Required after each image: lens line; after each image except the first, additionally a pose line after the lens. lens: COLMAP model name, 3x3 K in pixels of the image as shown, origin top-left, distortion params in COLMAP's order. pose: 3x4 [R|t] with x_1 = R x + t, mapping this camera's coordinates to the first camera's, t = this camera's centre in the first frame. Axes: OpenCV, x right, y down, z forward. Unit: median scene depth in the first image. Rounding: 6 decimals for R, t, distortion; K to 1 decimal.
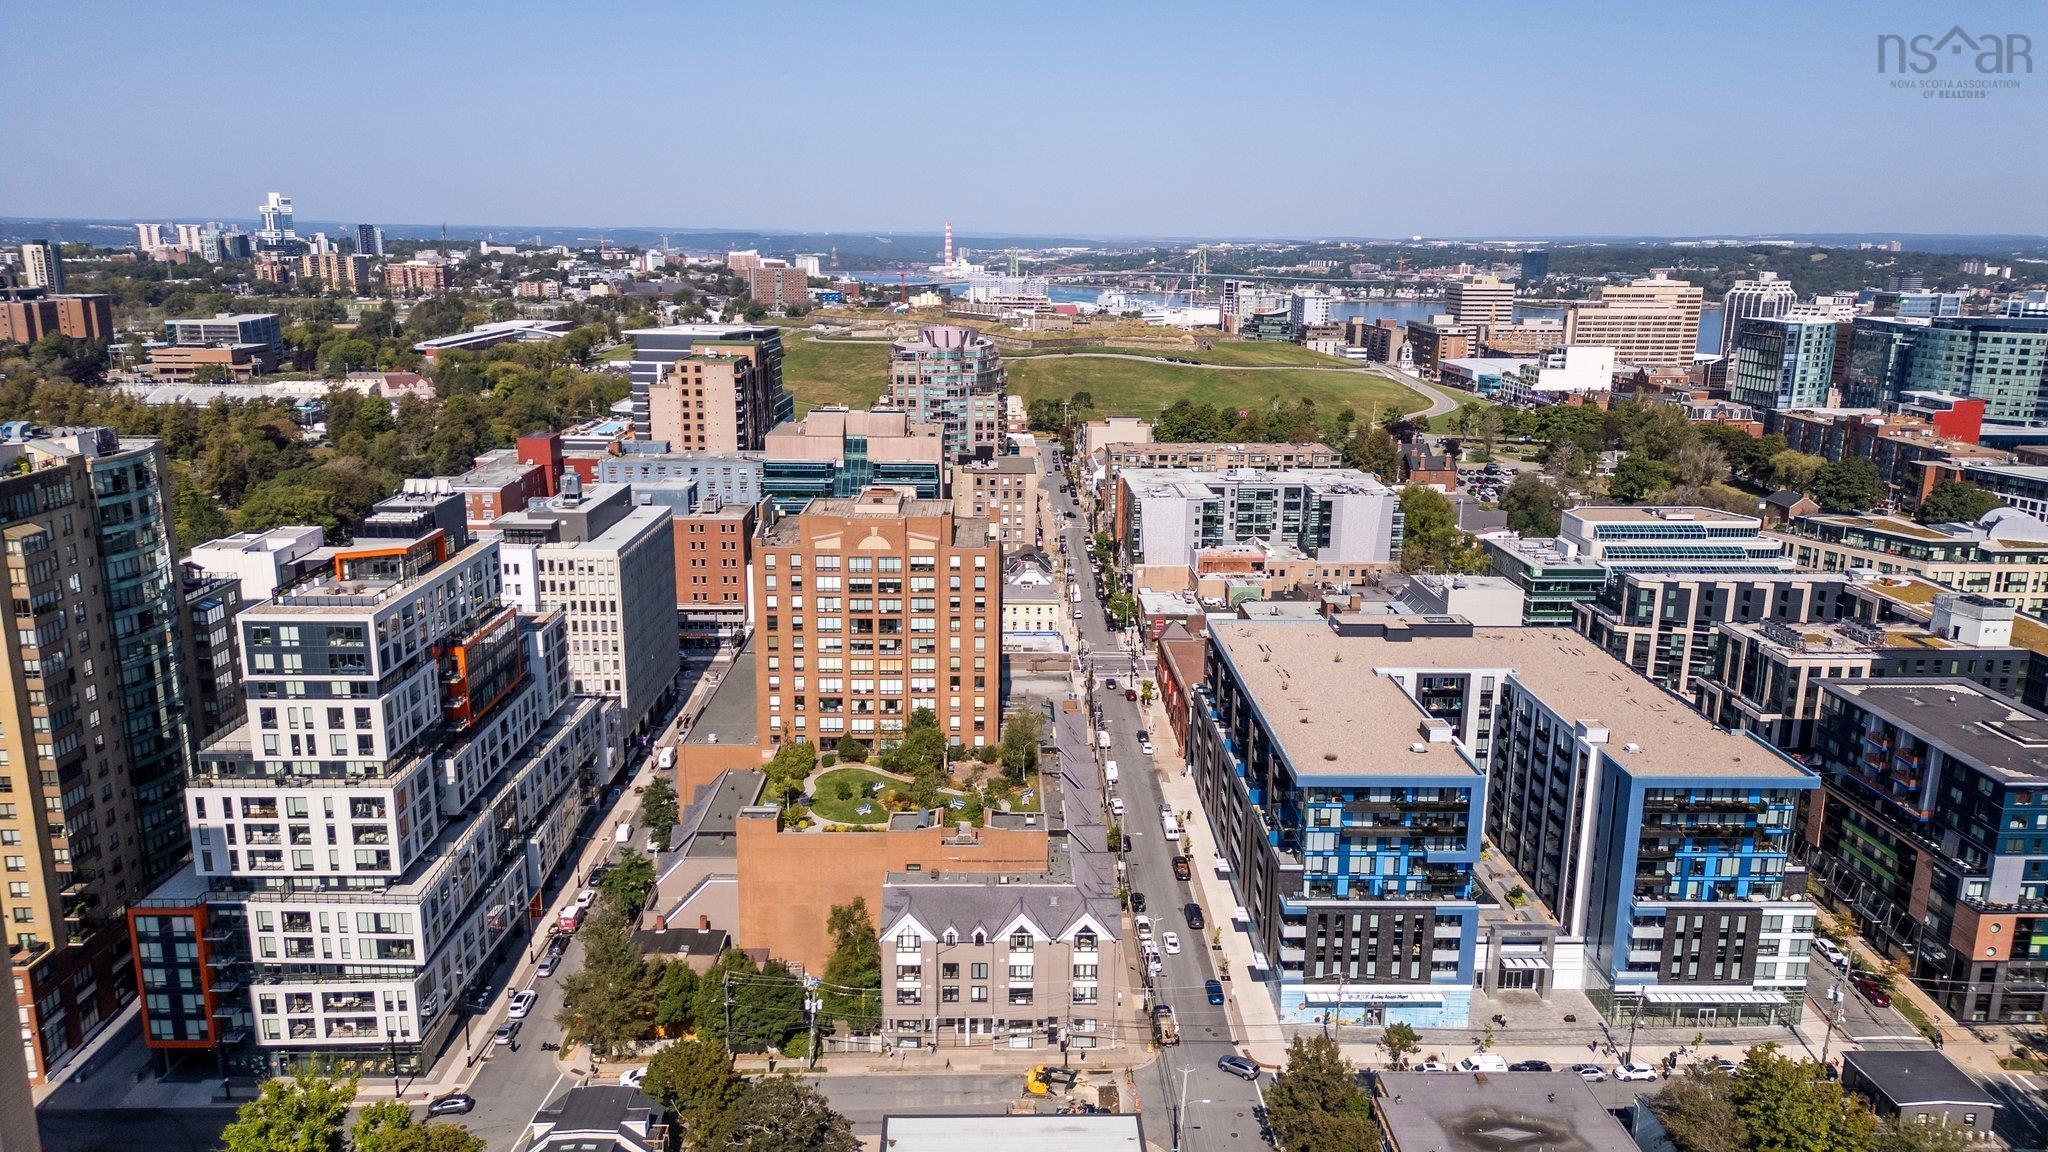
lens RADIAL K [[1433.2, 0, 1023.3], [0, 1433.2, 582.3], [0, 0, 1]] dist [0.074823, -0.072581]
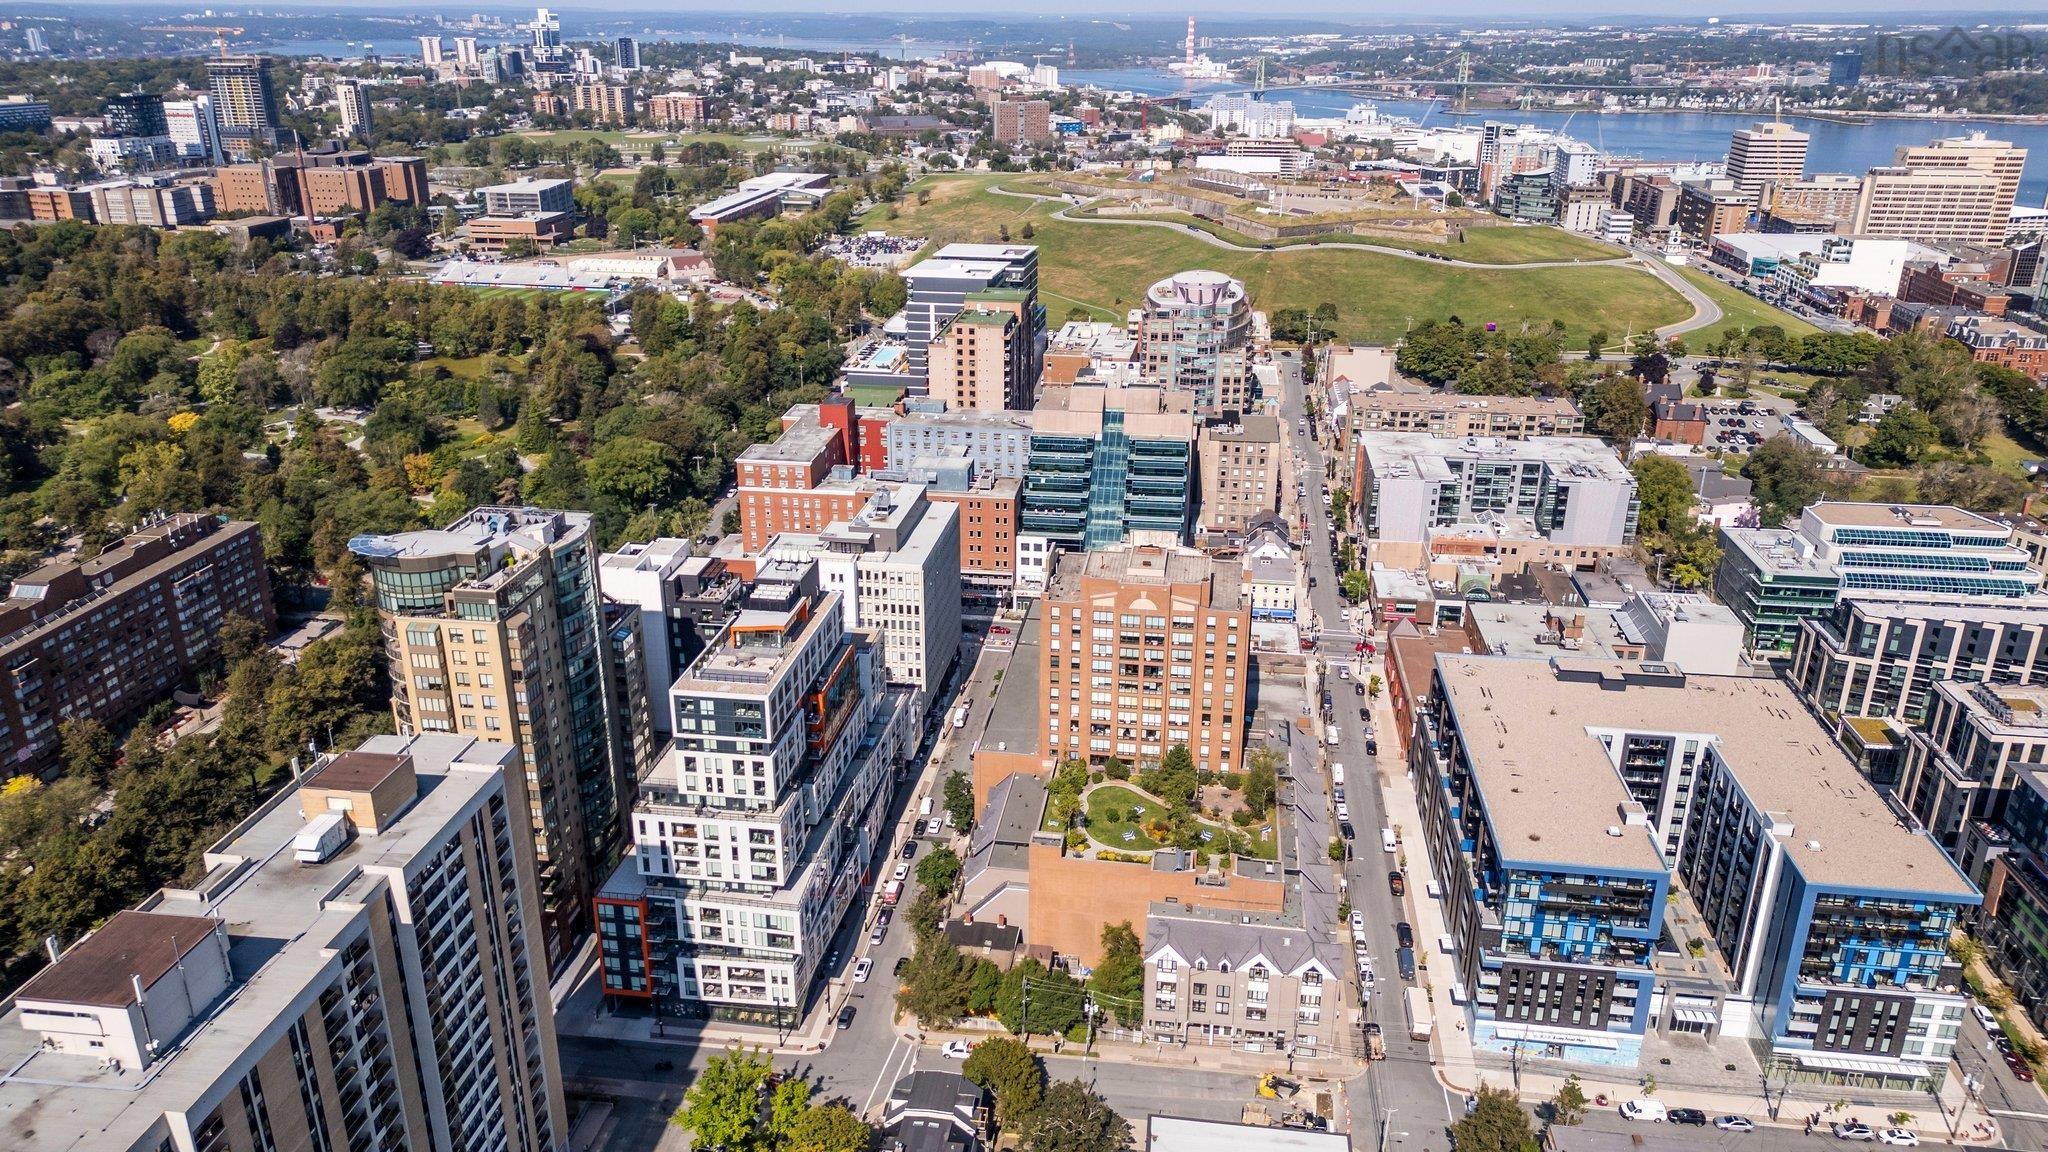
lens RADIAL K [[1433.2, 0, 1023.3], [0, 1433.2, 582.3], [0, 0, 1]] dist [0.074823, -0.072581]
pose [[0.987708, 0.051711, -0.147510, -0.028009], [-0.030864, 0.989633, 0.140264, -0.196511], [0.153234, -0.133987, 0.979064, -0.155694]]
